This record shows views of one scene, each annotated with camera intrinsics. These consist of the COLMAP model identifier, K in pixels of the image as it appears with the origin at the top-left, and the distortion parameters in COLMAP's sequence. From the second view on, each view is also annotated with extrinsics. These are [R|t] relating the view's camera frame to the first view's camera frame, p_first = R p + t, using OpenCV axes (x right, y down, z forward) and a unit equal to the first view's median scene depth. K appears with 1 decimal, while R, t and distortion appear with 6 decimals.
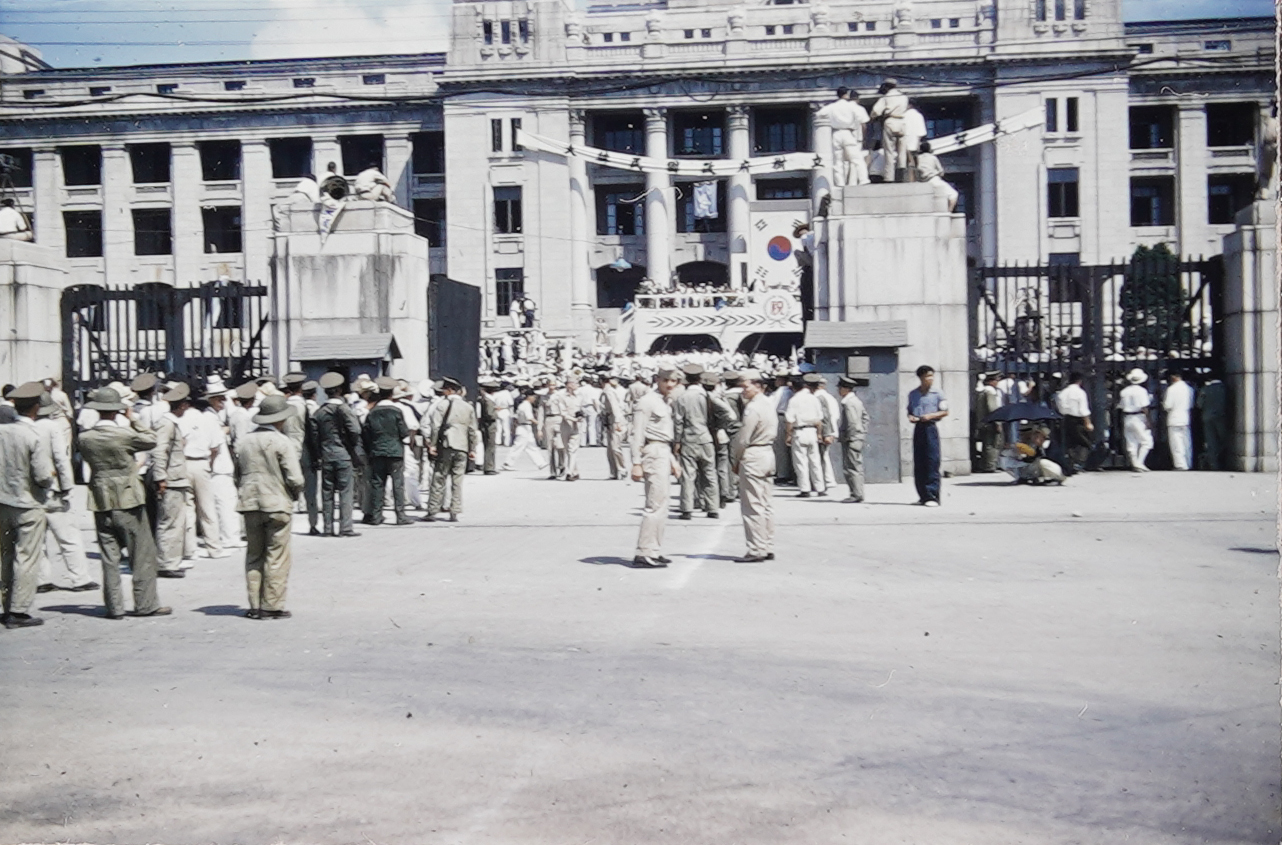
lens RADIAL K [[1809.3, 0, 639.4], [0, 1809.3, 422.6], [0, 0, 1]] dist [-0.033927, 0.000000]
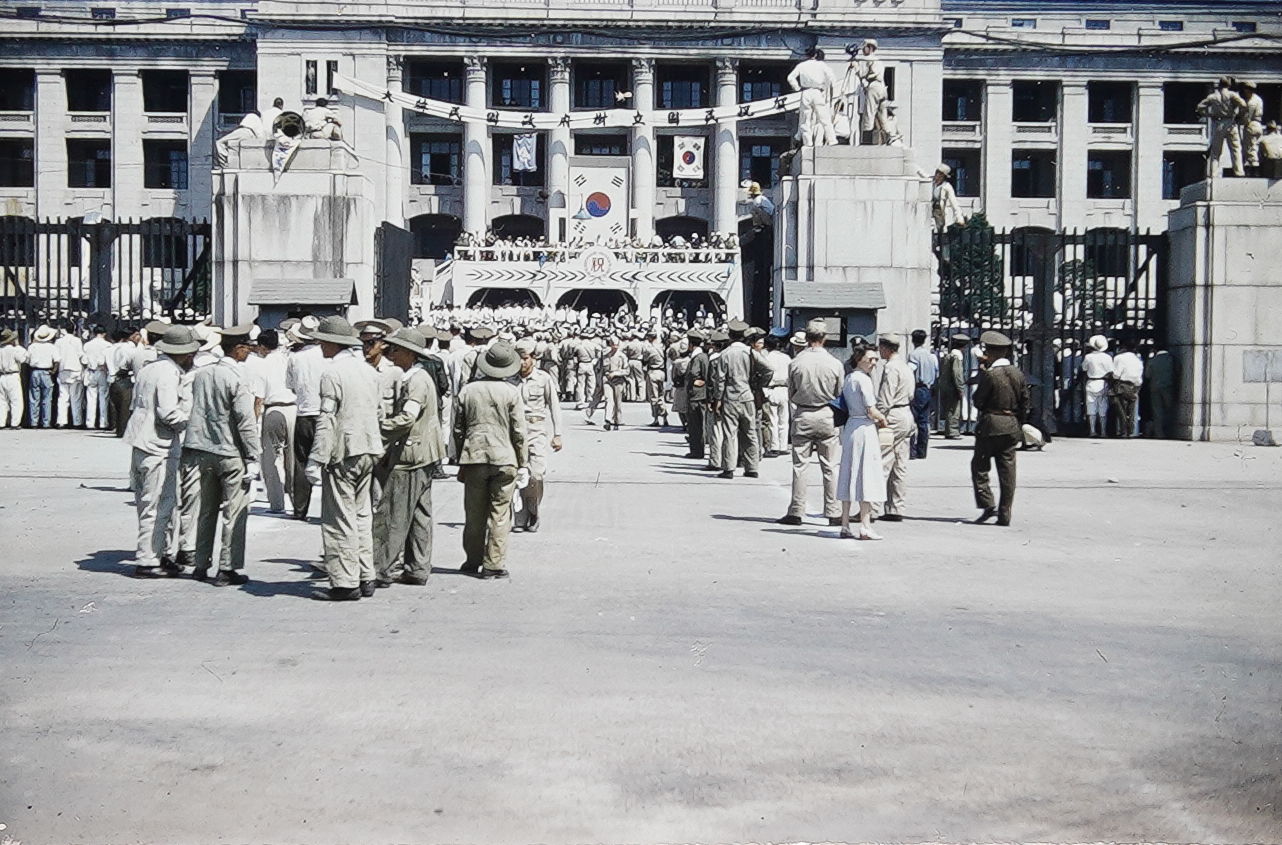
lens RADIAL K [[1809.3, 0, 646.6], [0, 1809.3, 423.9], [0, 0, 1]] dist [-0.033927, 0.000000]
pose [[0.989320, 0.021972, 0.144092, -0.114639], [-0.025575, 0.999404, 0.023203, 0.001554], [-0.143497, -0.026640, 0.989292, 0.021952]]
